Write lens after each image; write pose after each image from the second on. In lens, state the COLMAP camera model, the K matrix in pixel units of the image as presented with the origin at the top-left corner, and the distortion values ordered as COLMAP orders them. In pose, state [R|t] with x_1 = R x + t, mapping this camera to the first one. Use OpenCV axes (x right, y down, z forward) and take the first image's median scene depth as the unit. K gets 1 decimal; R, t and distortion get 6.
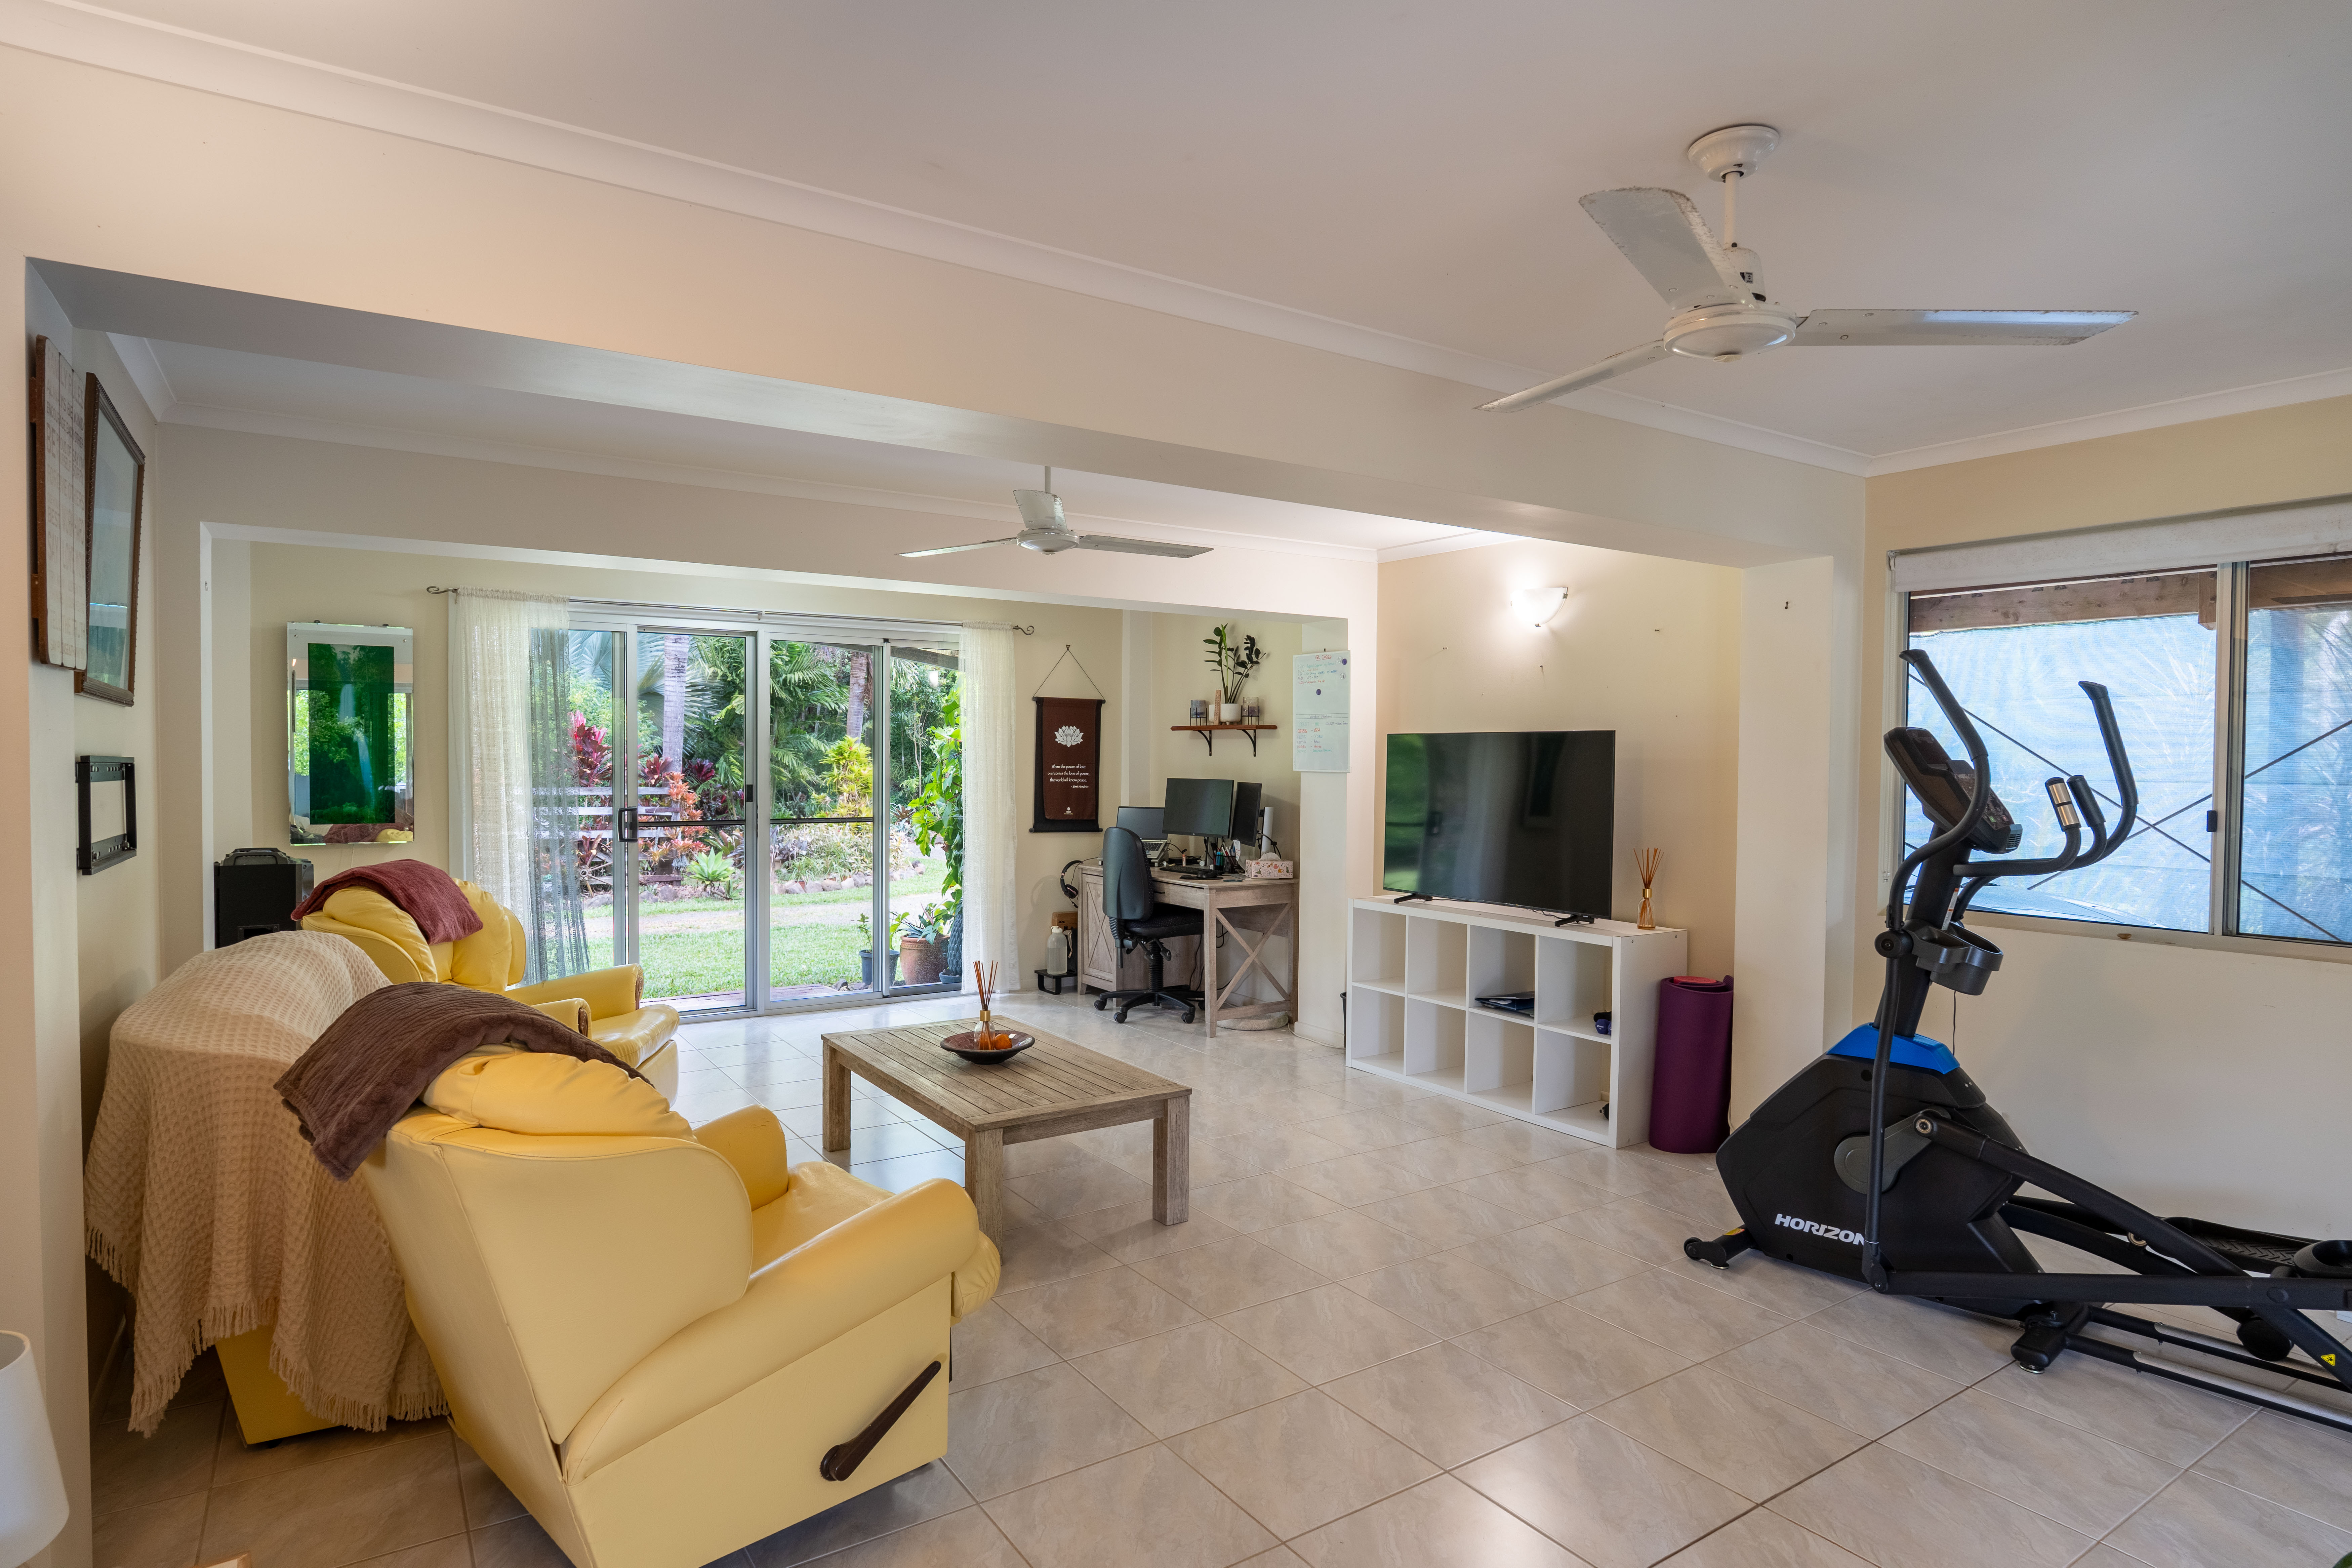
lens RADIAL K [[1278.6, 0, 1176.0], [0, 1278.6, 784.0], [0, 0, 1]] dist [-0.004708, -0.000318]
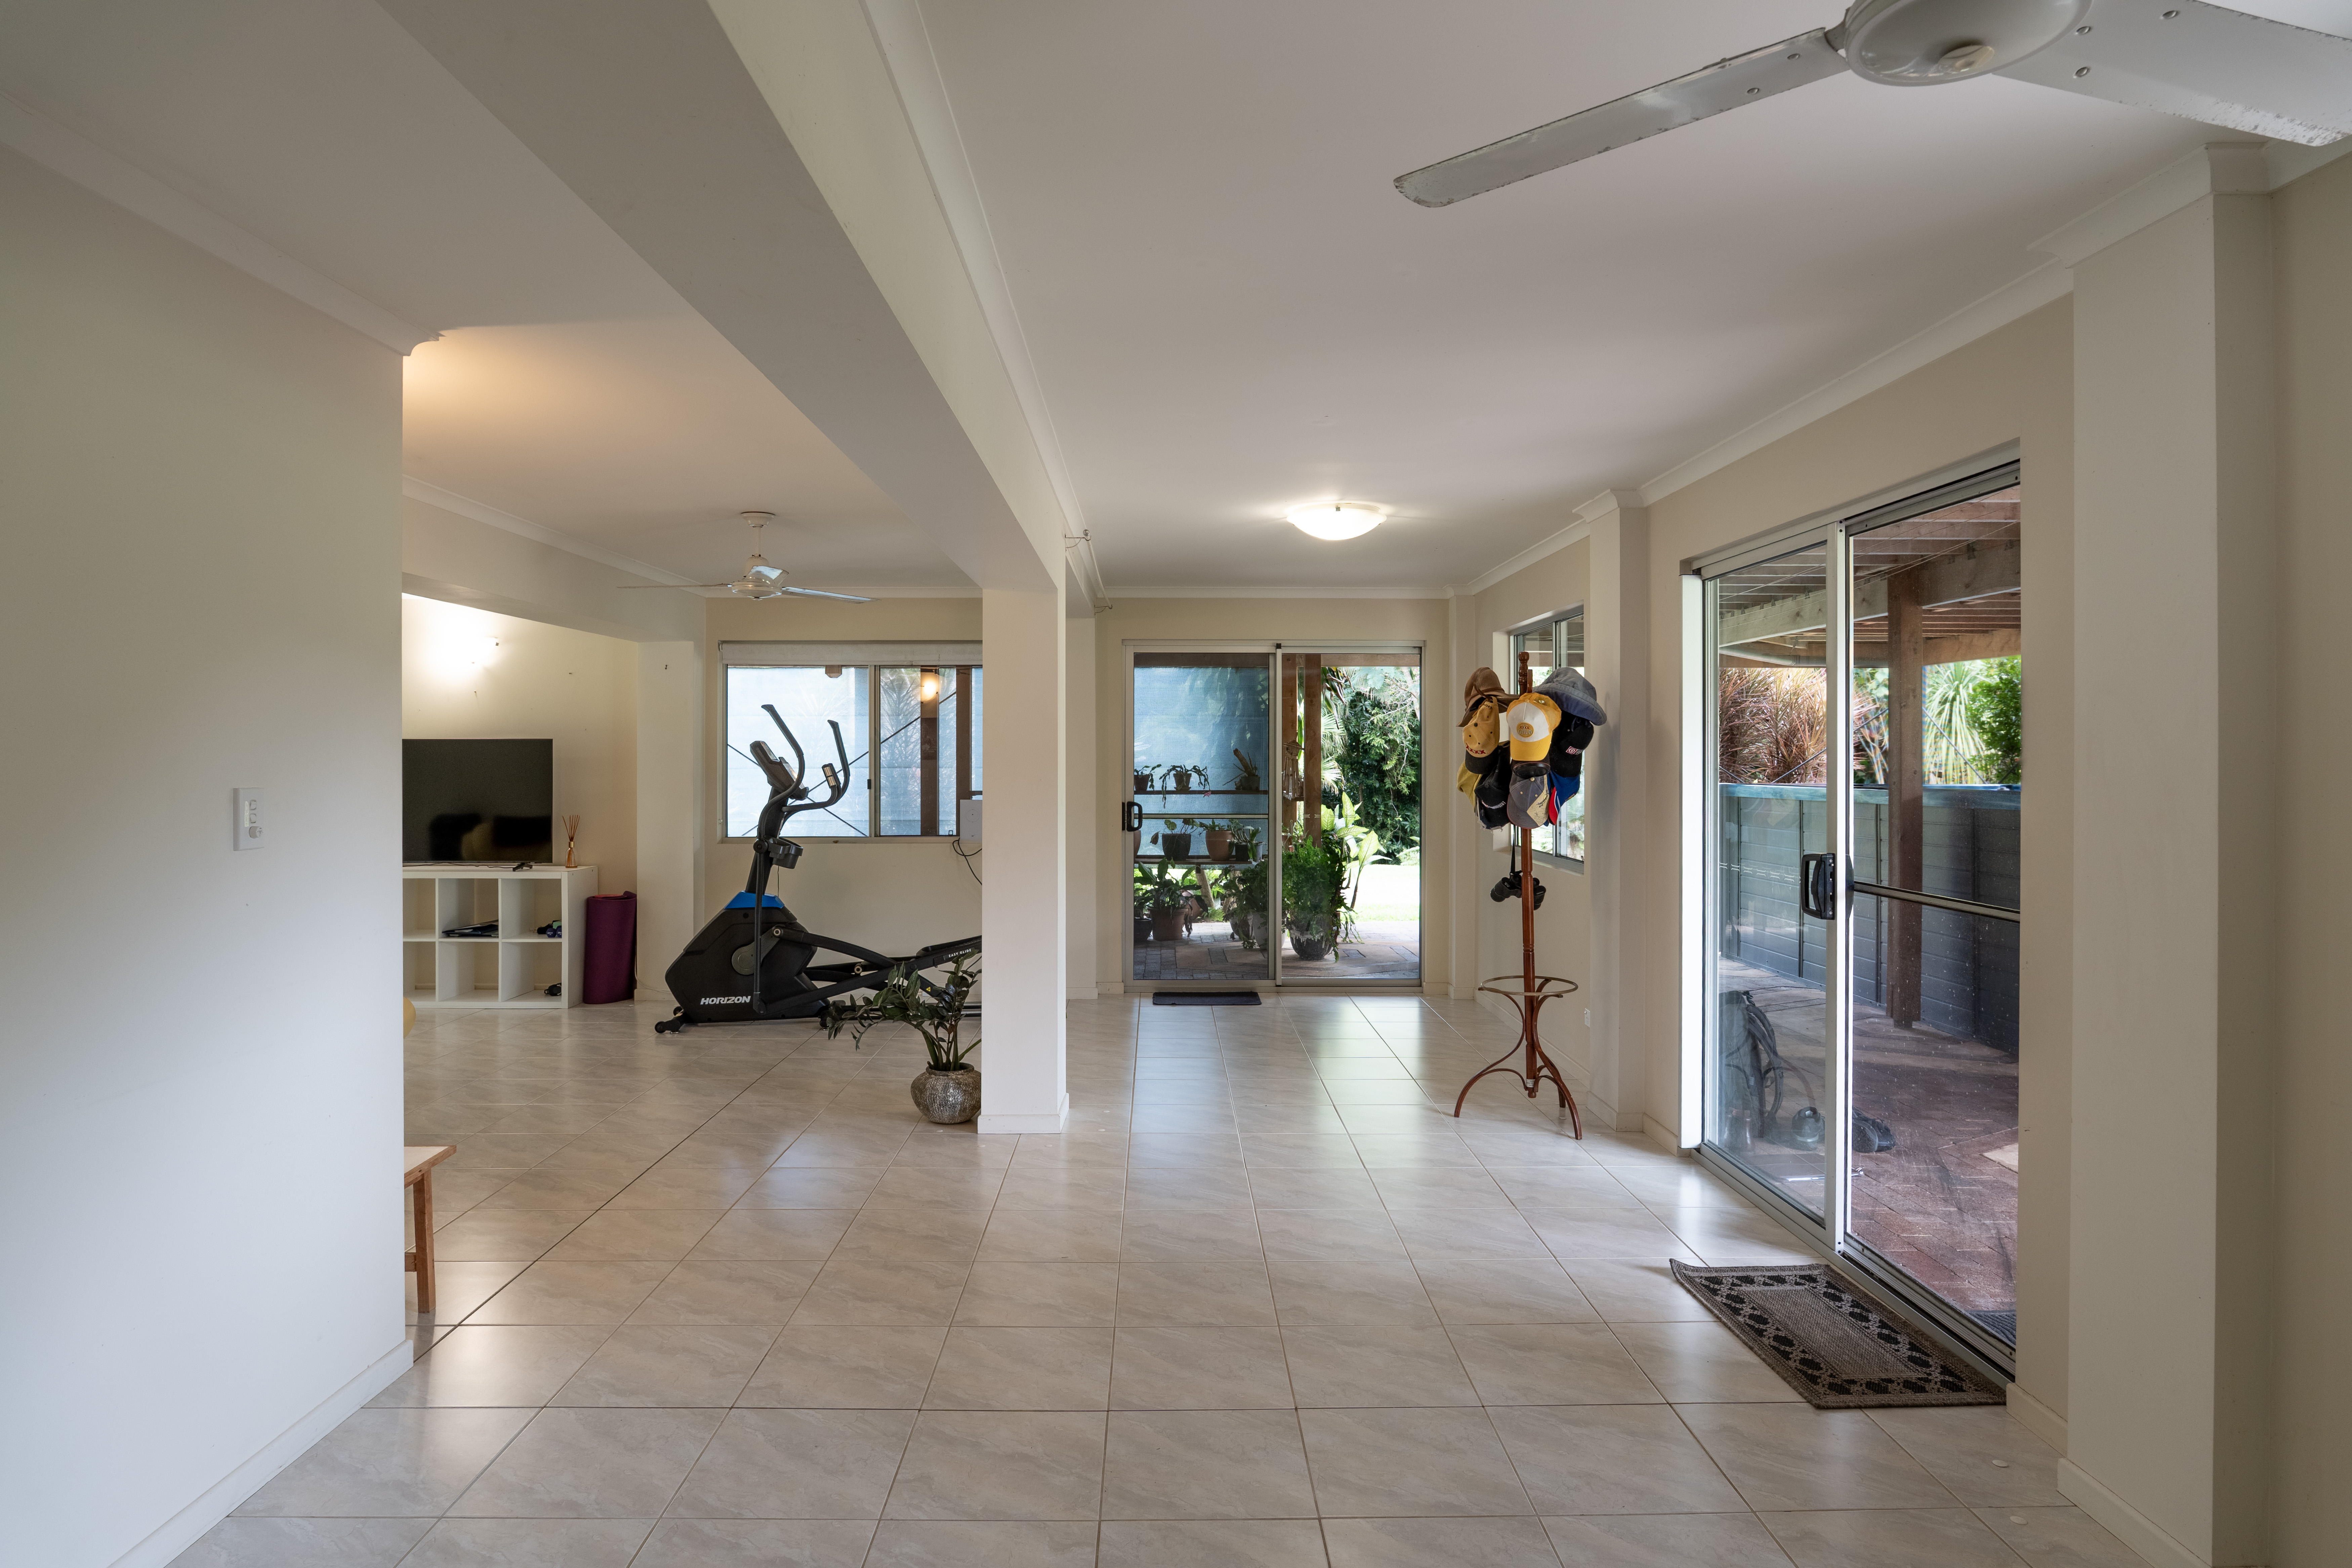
lens RADIAL K [[1278.5, 0, 1176.0], [0, 1278.5, 784.0], [0, 0, 1]] dist [-0.004708, -0.000318]
pose [[0.547573, -0.023567, 0.836426, -0.671187], [0.023299, 0.999645, 0.012914, 0.012154], [-0.836433, 0.012416, 0.547928, -0.582741]]
